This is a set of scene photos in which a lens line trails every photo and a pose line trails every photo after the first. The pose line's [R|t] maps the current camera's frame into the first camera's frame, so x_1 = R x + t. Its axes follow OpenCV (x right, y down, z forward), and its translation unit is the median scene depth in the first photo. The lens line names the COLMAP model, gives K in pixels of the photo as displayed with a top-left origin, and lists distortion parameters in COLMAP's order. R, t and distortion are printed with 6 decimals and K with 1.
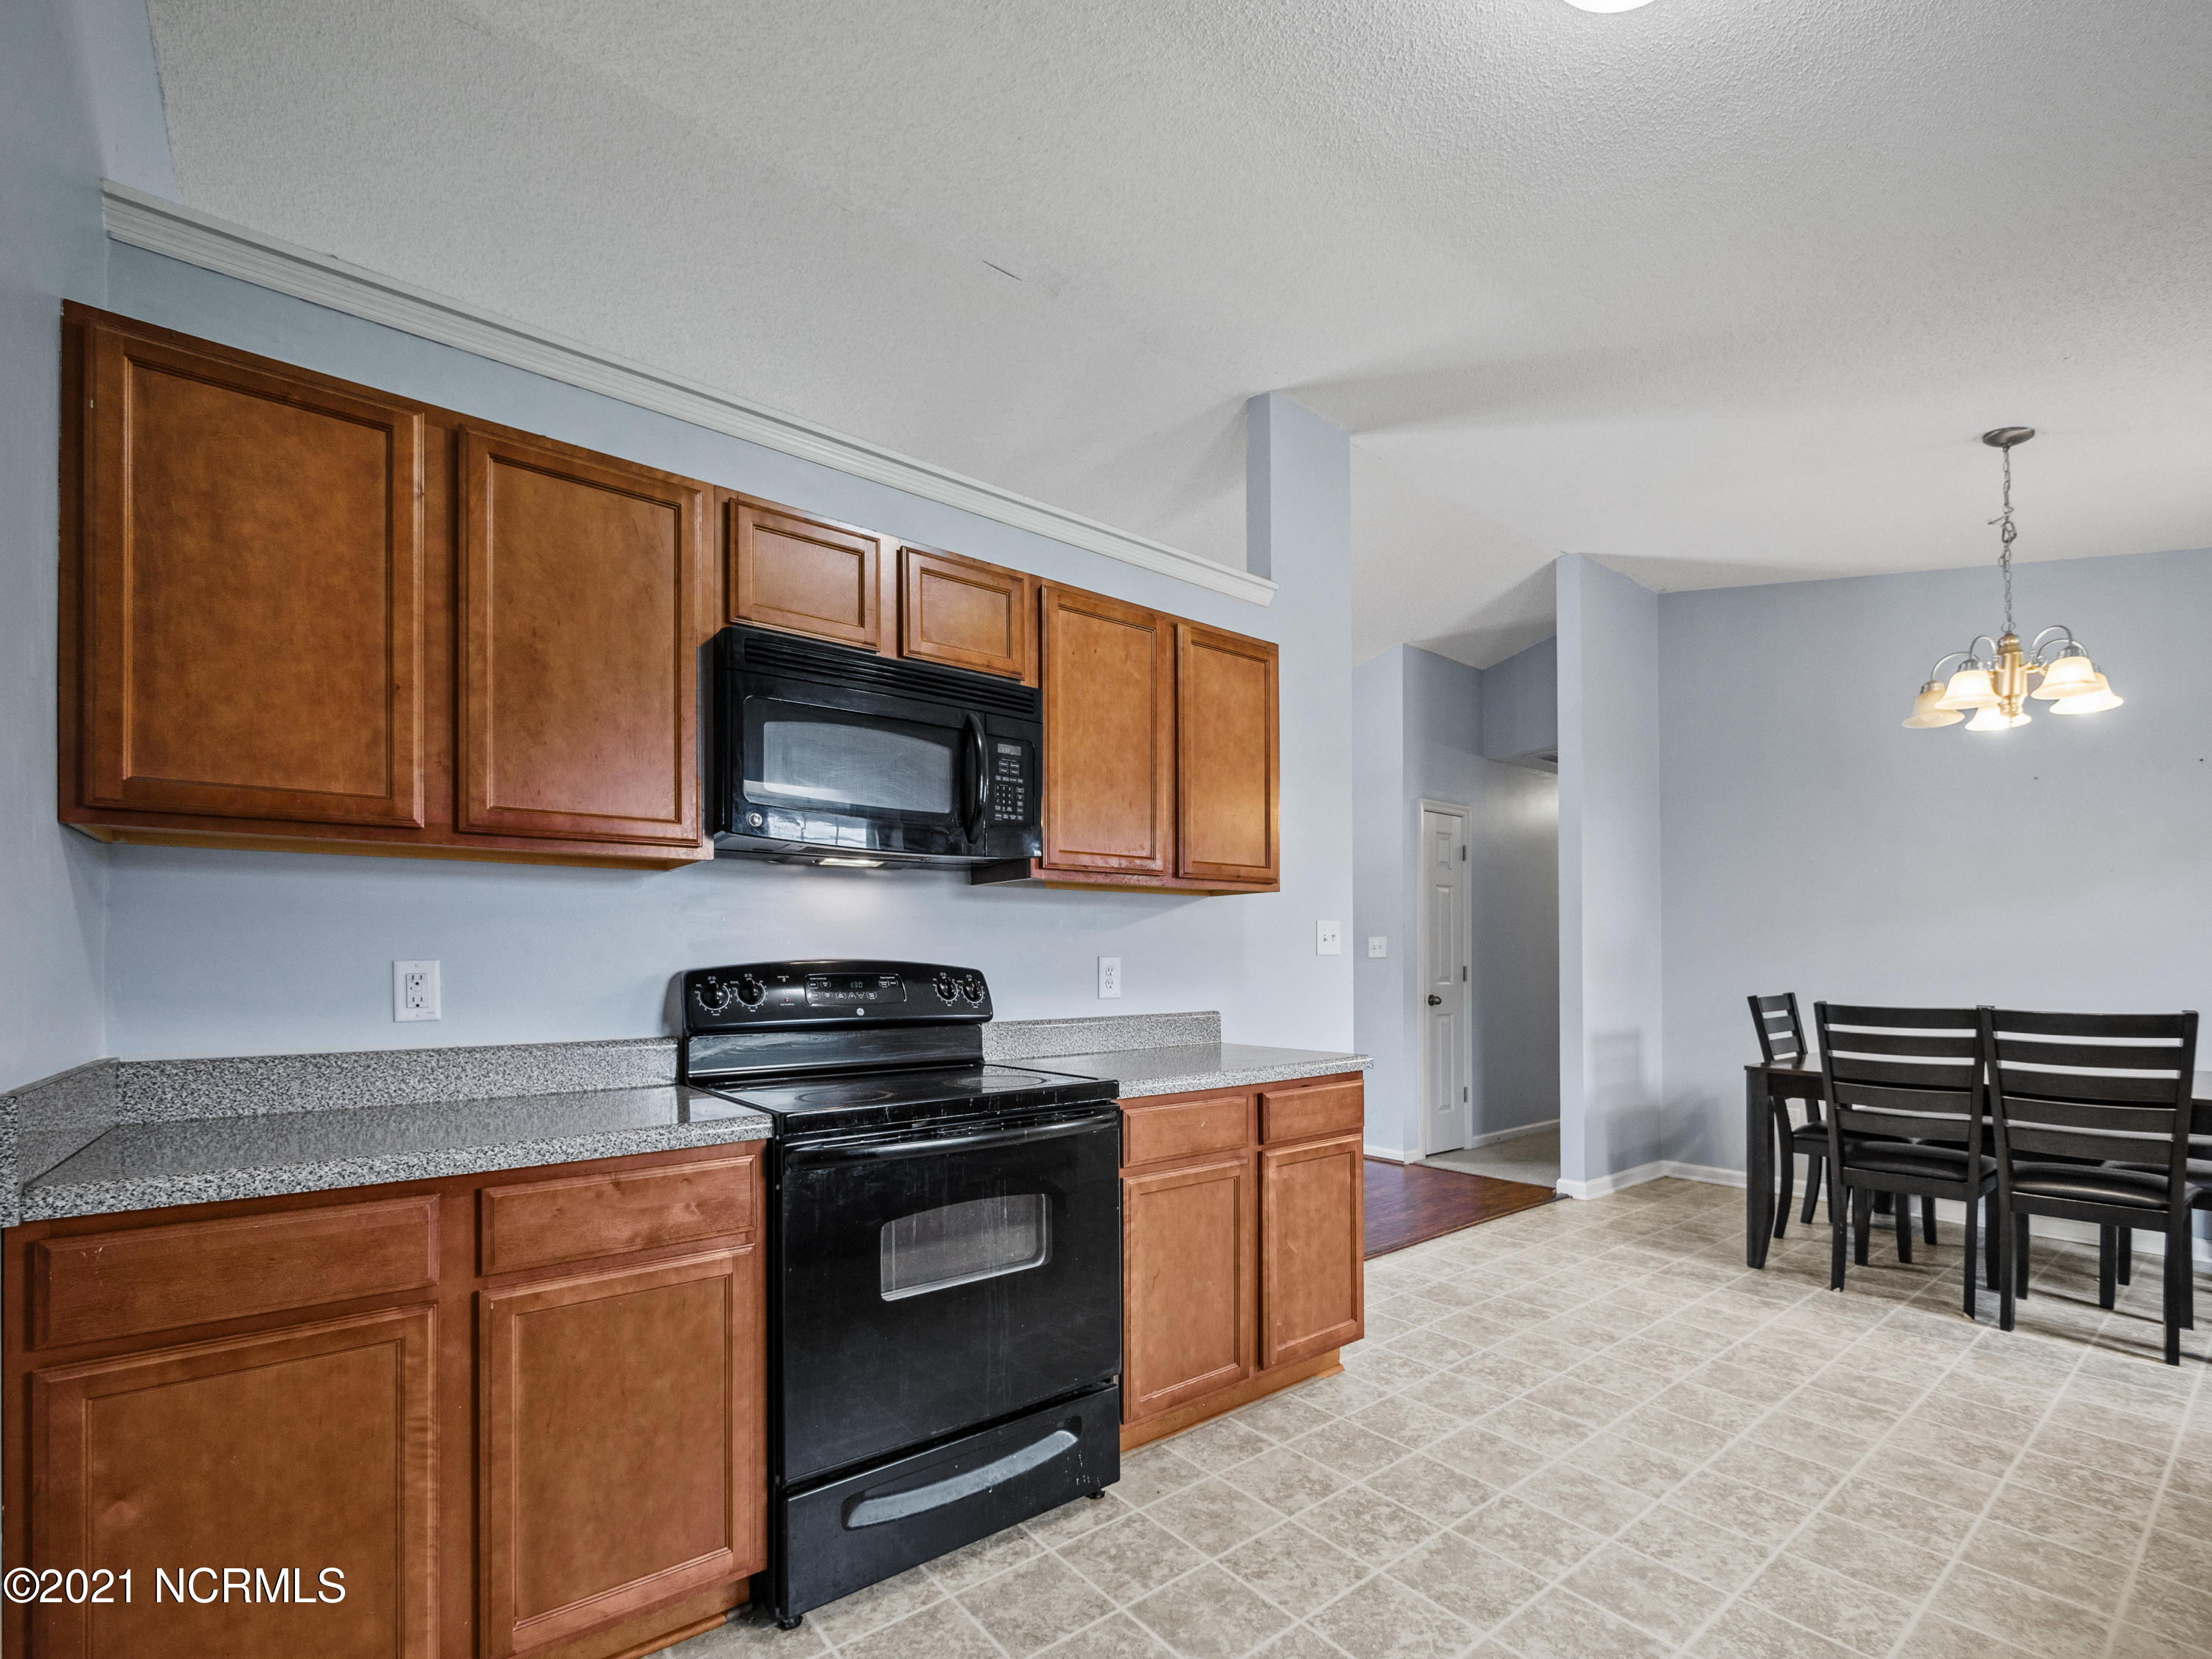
lens RADIAL K [[970.9, 0, 1117.1], [0, 970.9, 961.1], [0, 0, 1]] dist [-0.009802, -0.000097]
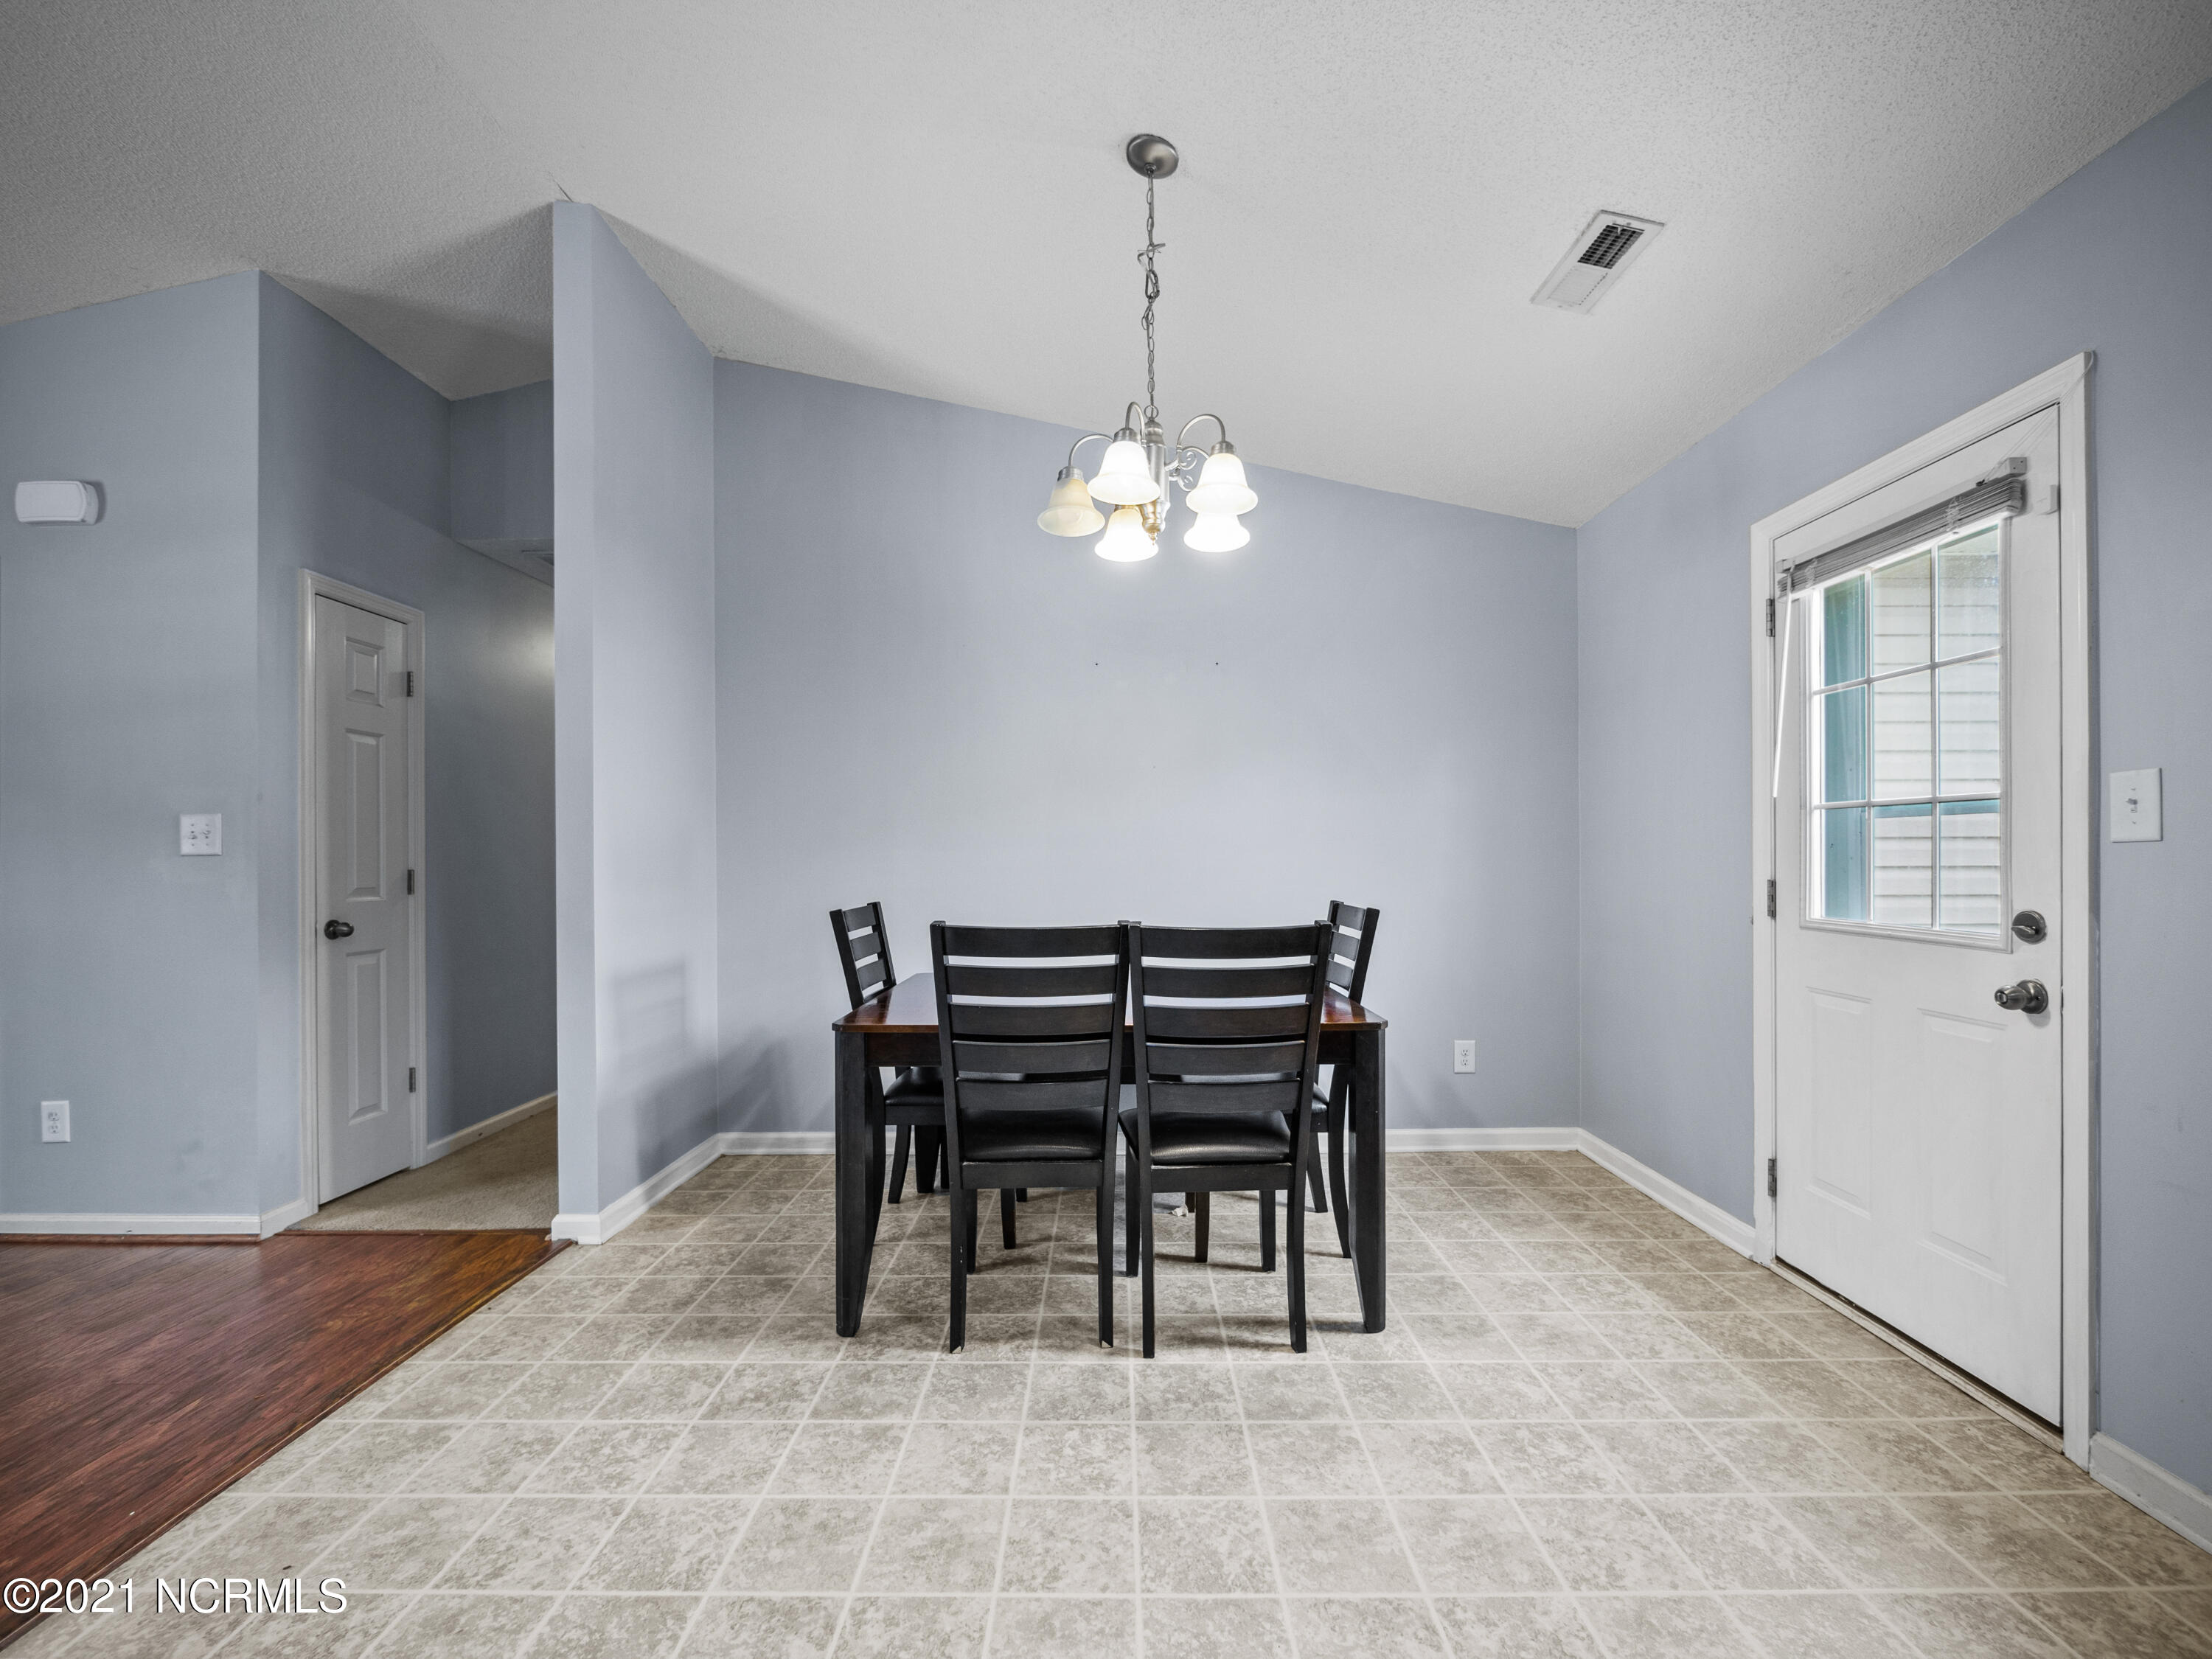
lens RADIAL K [[943.6, 0, 1111.1], [0, 943.6, 853.8], [0, 0, 1]] dist [-0.004050, 0.000504]
pose [[0.622853, 0.002604, 0.782335, 0.249396], [0.001830, 0.999987, -0.004785, -0.001126], [-0.782337, 0.004412, 0.622840, 0.422153]]
